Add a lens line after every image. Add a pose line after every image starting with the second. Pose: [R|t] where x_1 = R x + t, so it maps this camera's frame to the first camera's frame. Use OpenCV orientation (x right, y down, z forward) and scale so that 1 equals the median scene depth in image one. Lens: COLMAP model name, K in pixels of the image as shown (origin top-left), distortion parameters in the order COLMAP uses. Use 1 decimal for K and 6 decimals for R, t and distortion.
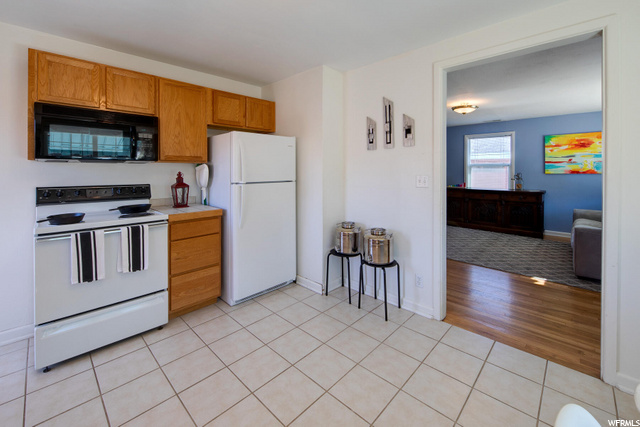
lens RADIAL K [[269.4, 0, 312.0], [0, 269.4, 174.4], [0, 0, 1]] dist [0.001151, -0.002748]
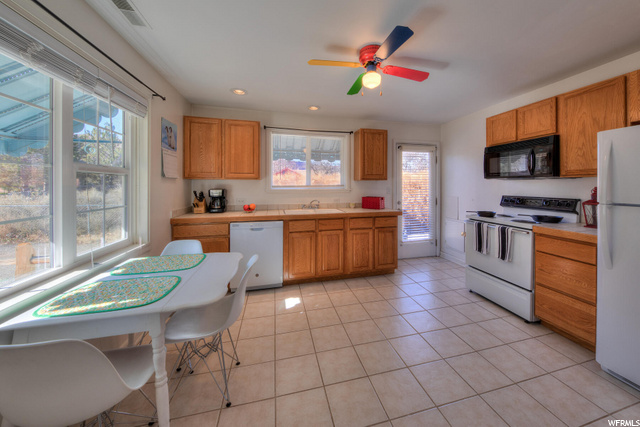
lens RADIAL K [[224.4, 0, 345.3], [0, 224.4, 186.4], [0, 0, 1]] dist [-0.001211, -0.000539]
pose [[-0.480649, 0.006049, -0.876892, 0.277336], [-0.016526, 0.999736, 0.015955, -0.004555], [0.876758, 0.022161, -0.480422, 0.329237]]
